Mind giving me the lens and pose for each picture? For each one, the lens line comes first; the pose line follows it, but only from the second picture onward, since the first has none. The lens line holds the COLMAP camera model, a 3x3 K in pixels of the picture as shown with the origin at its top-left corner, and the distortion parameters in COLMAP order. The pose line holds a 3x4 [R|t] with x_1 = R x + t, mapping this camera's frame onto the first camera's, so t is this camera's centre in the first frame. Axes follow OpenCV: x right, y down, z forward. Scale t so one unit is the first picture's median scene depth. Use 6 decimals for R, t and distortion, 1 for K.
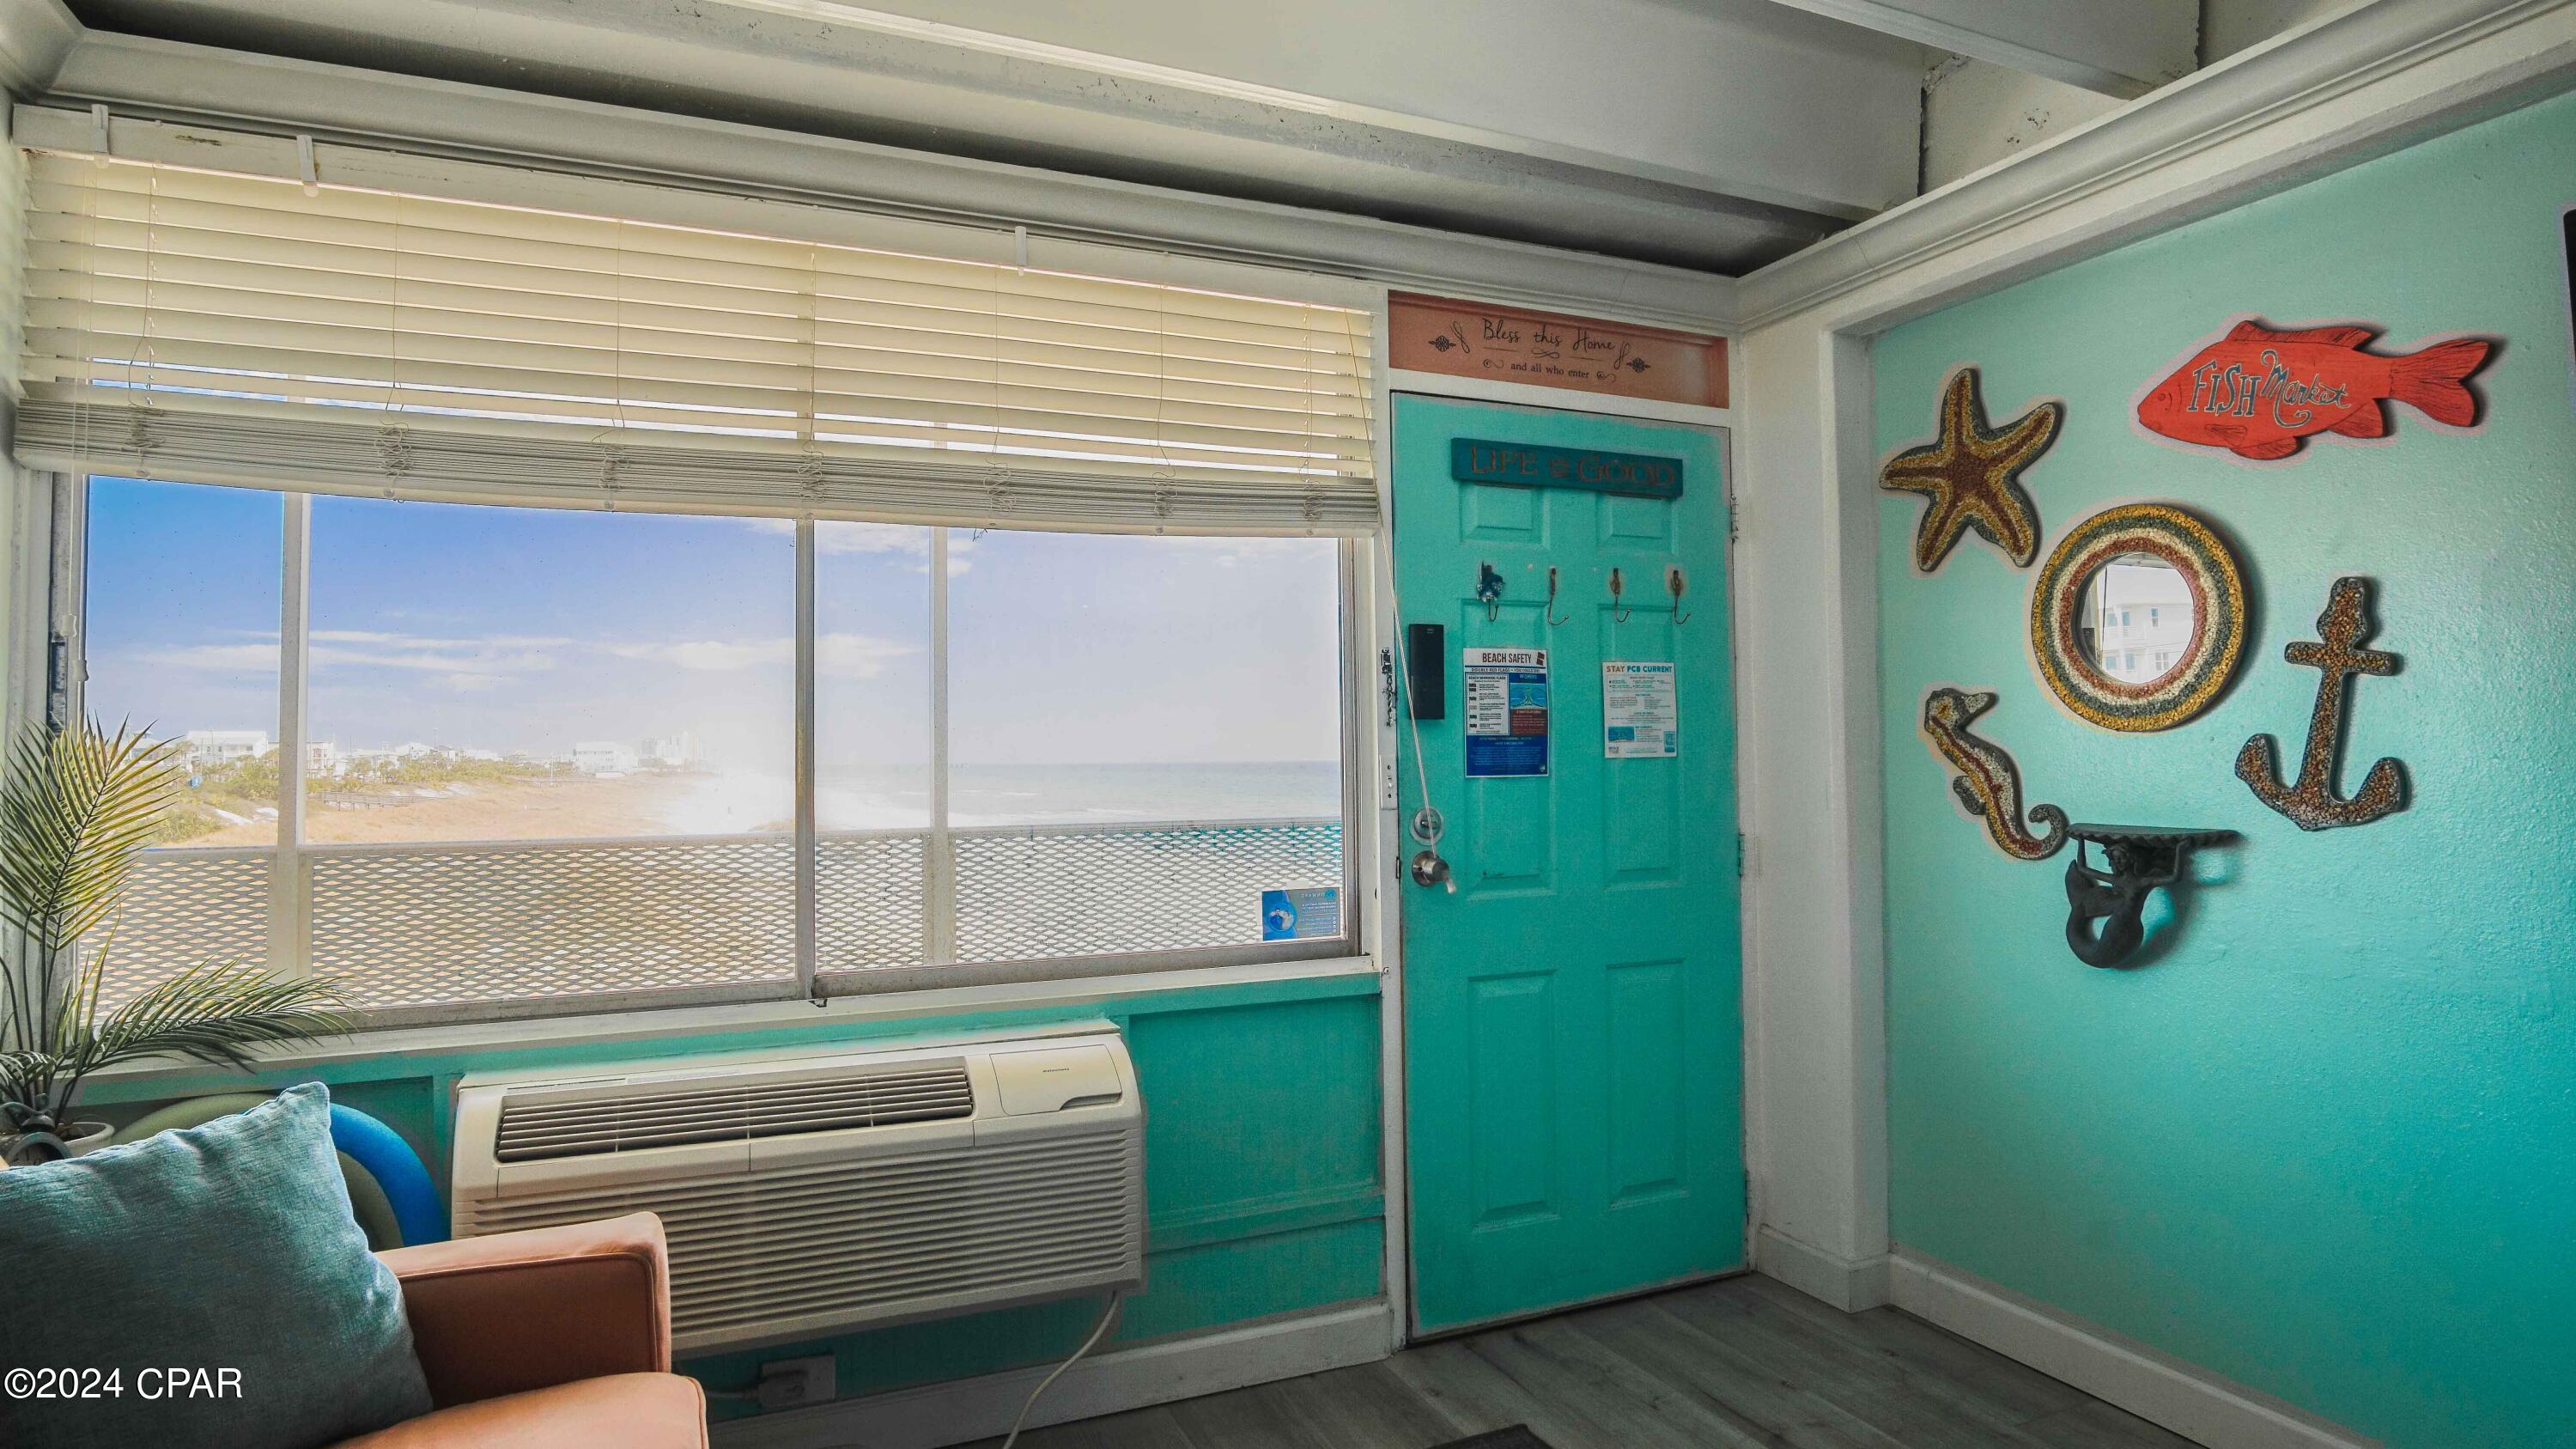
lens RADIAL K [[1387.2, 0, 1285.7], [0, 1387.2, 707.8], [0, 0, 1]] dist [-0.021945, 0.001727]
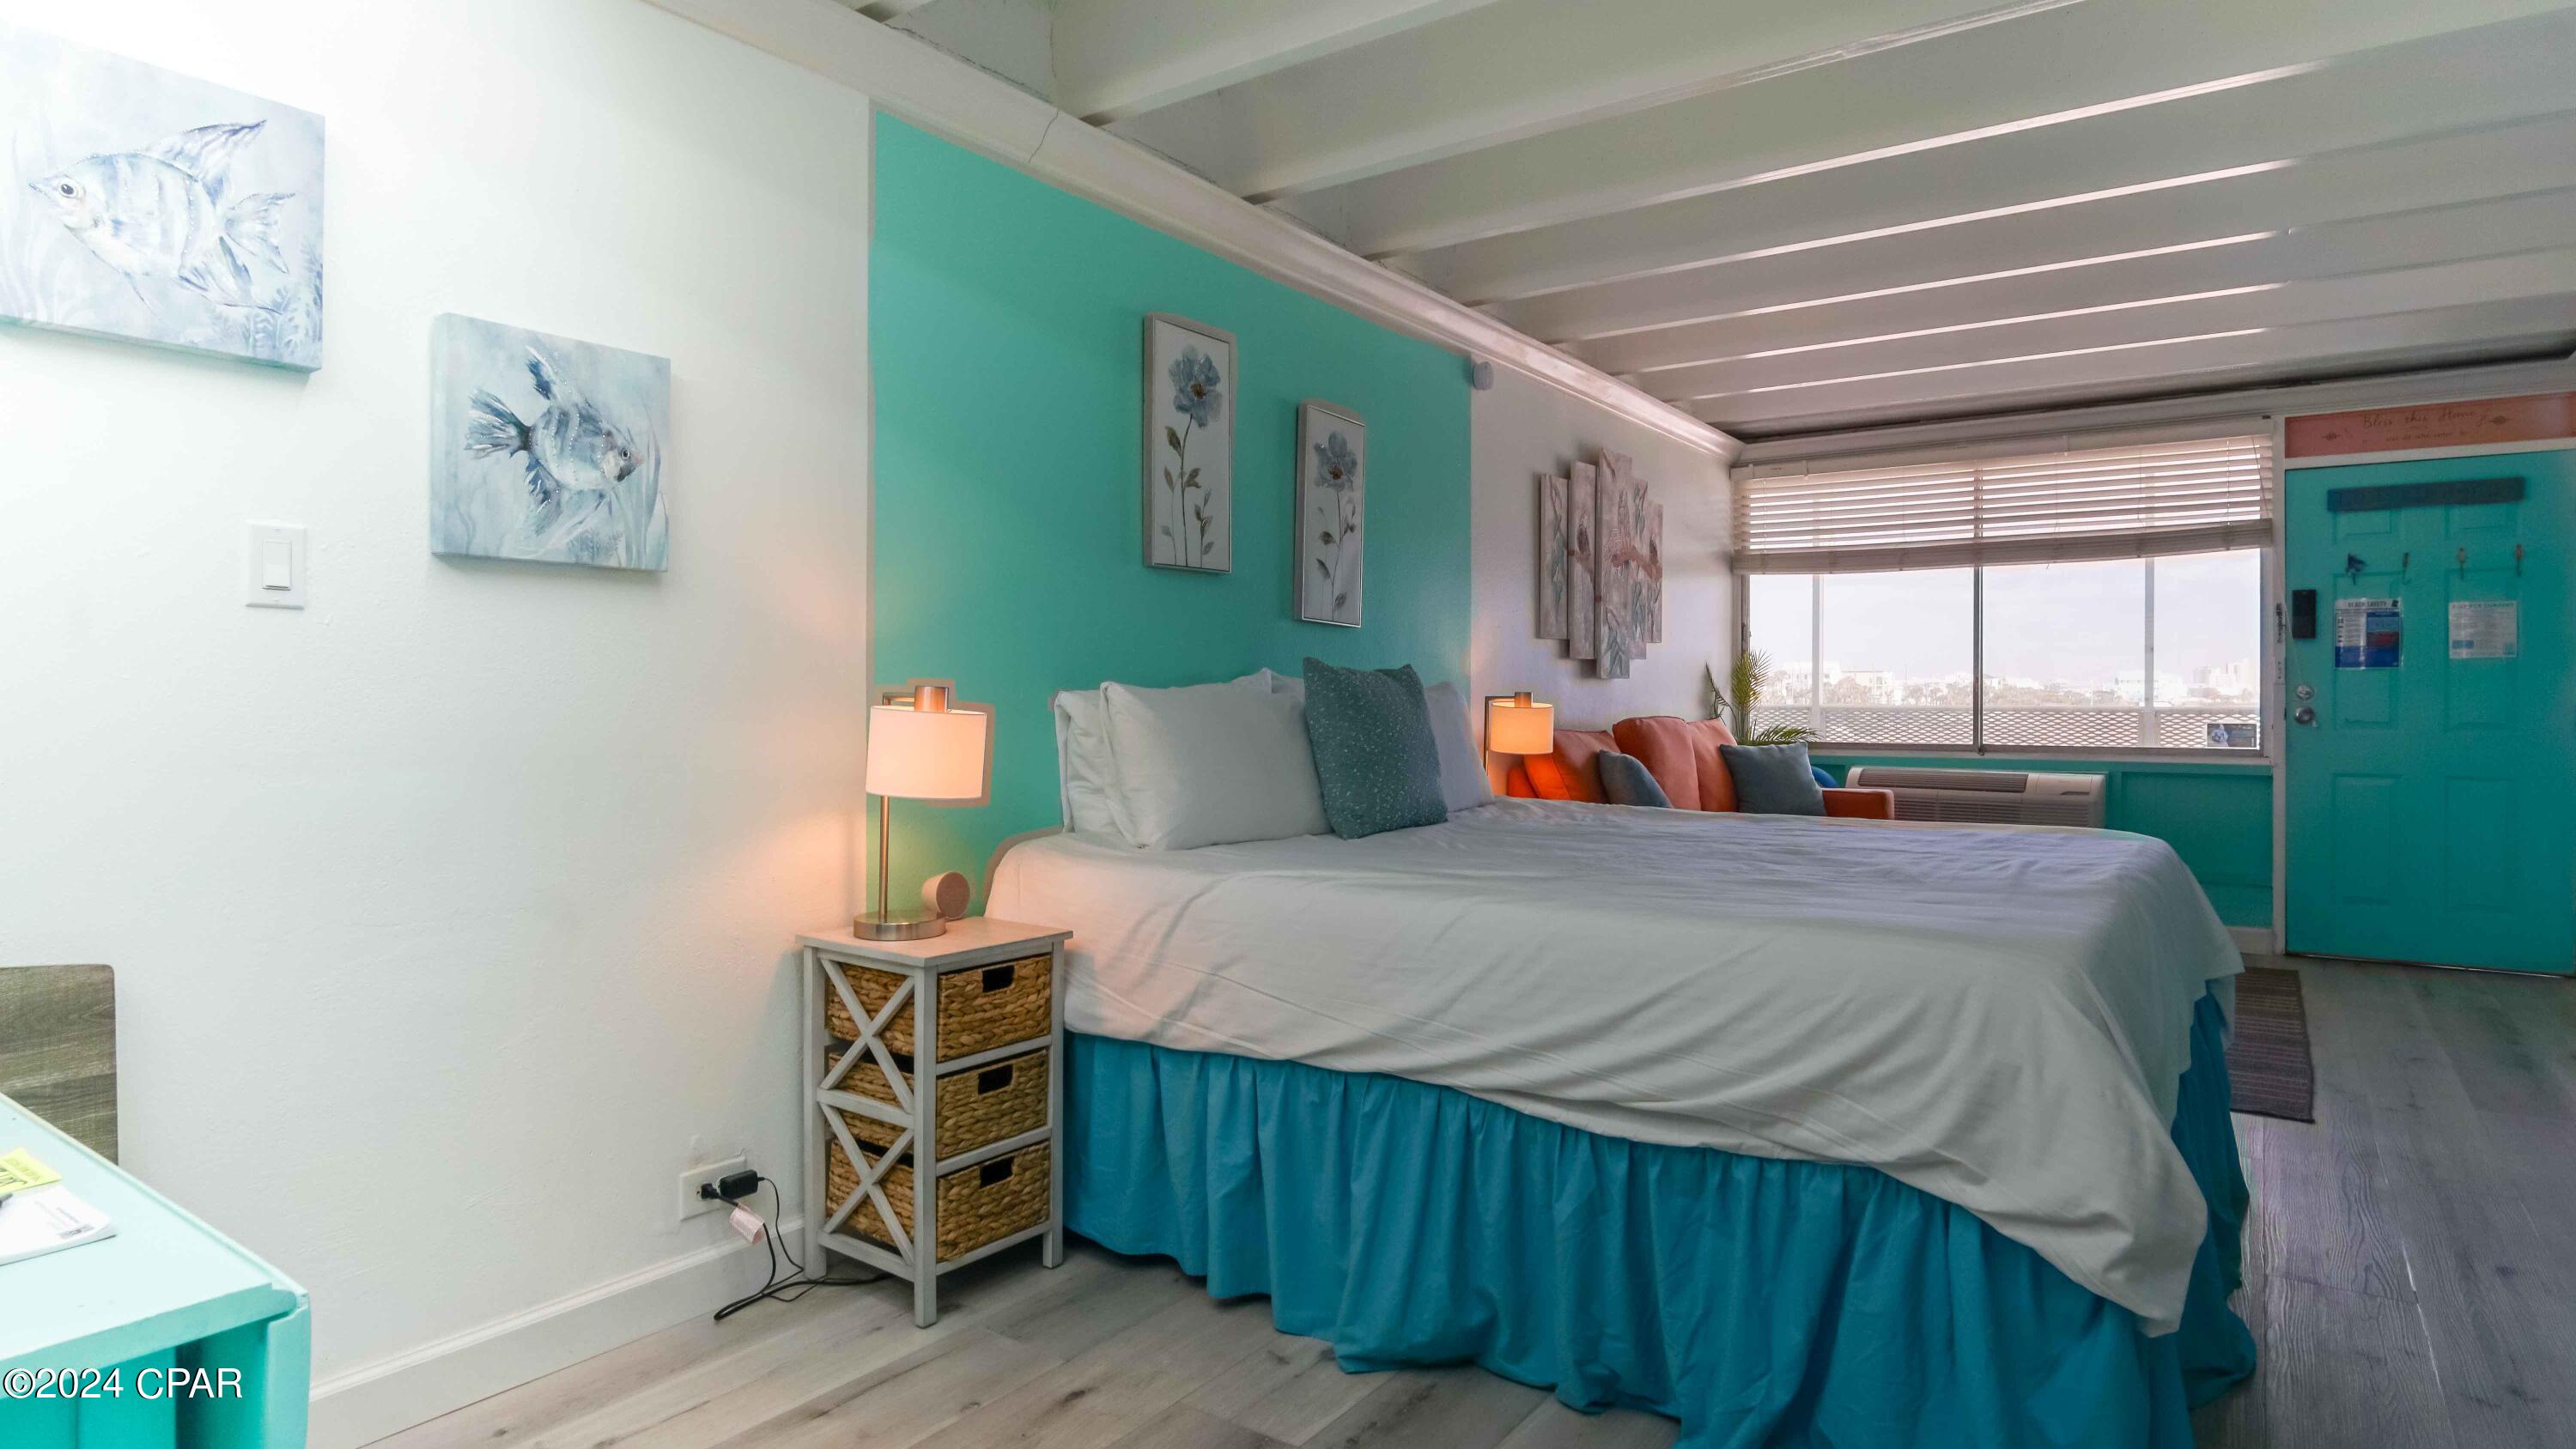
lens RADIAL K [[1386.8, 0, 1285.7], [0, 1386.8, 707.8], [0, 0, 1]] dist [-0.021945, 0.001727]
pose [[0.522192, 0.020660, -0.852578, 1.046668], [0.023417, 0.998982, 0.038550, -0.002210], [0.852507, -0.040095, 0.521176, -1.286427]]
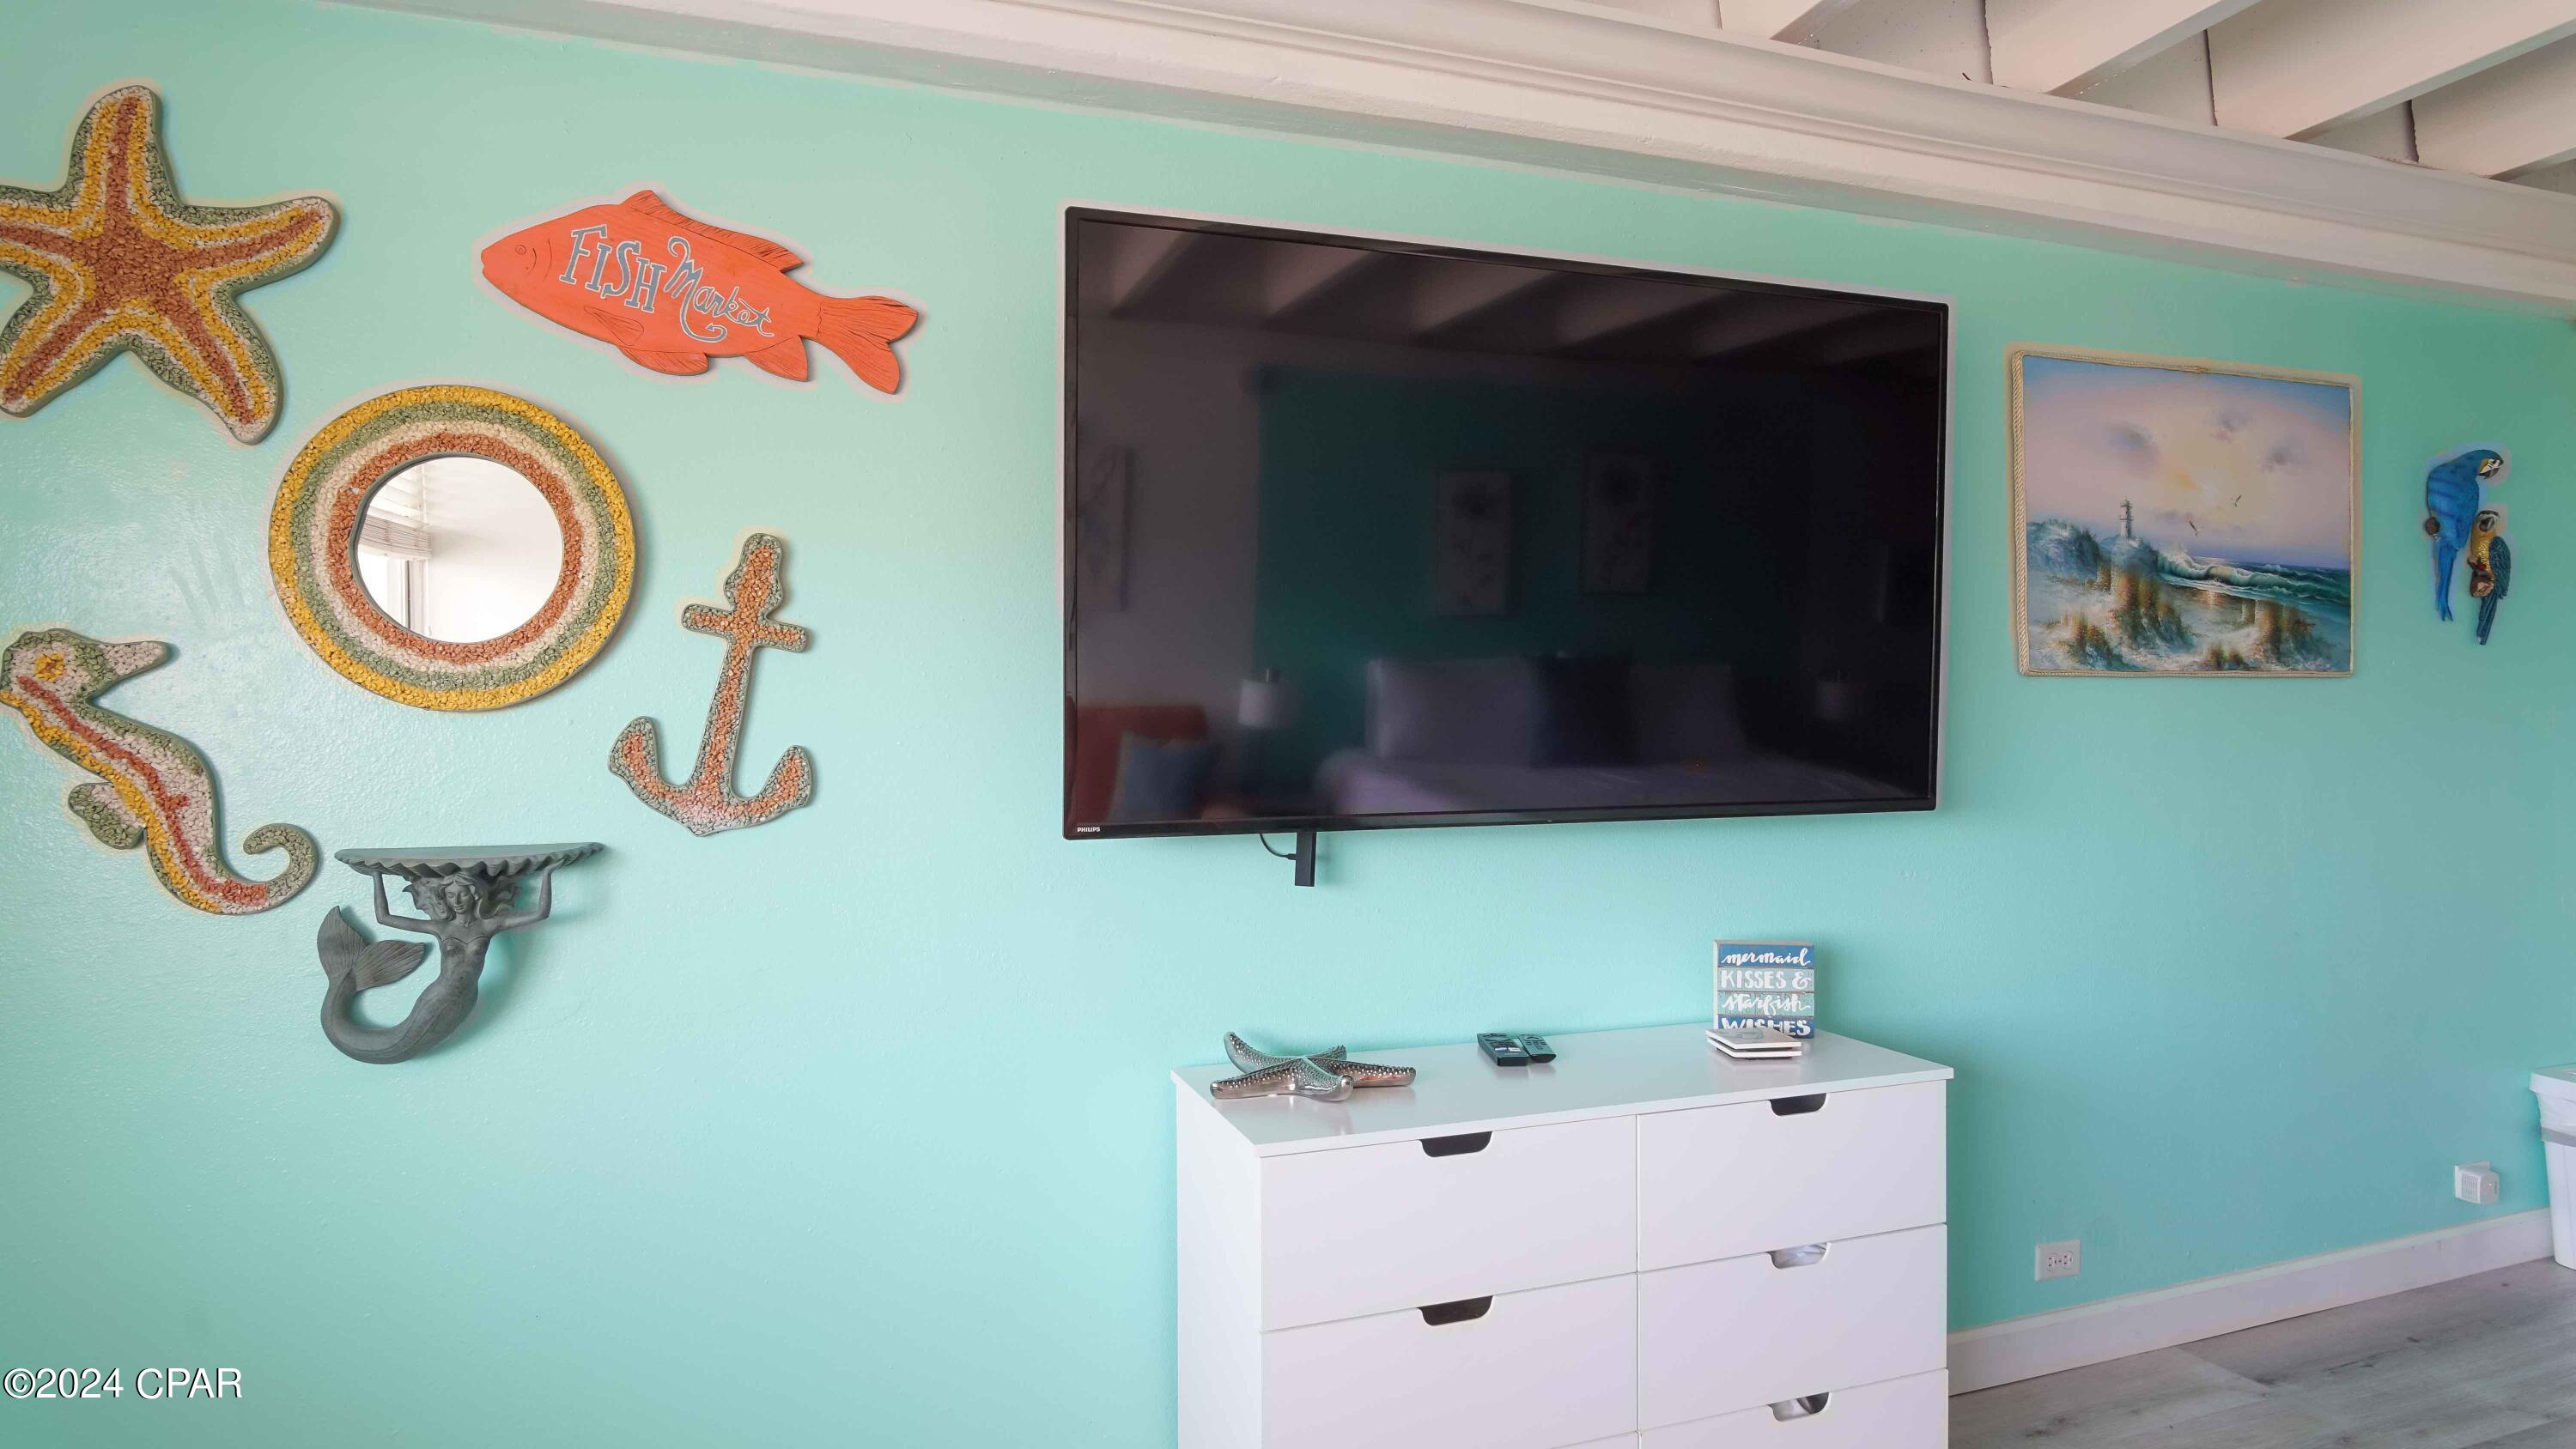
lens RADIAL K [[1386.8, 0, 1285.7], [0, 1386.8, 707.8], [0, 0, 1]] dist [-0.021945, 0.001727]
pose [[0.068909, 0.028665, 0.997211, -0.043022], [-0.025181, 0.999319, -0.026986, 0.021656], [-0.997305, -0.023251, 0.069584, 0.484296]]
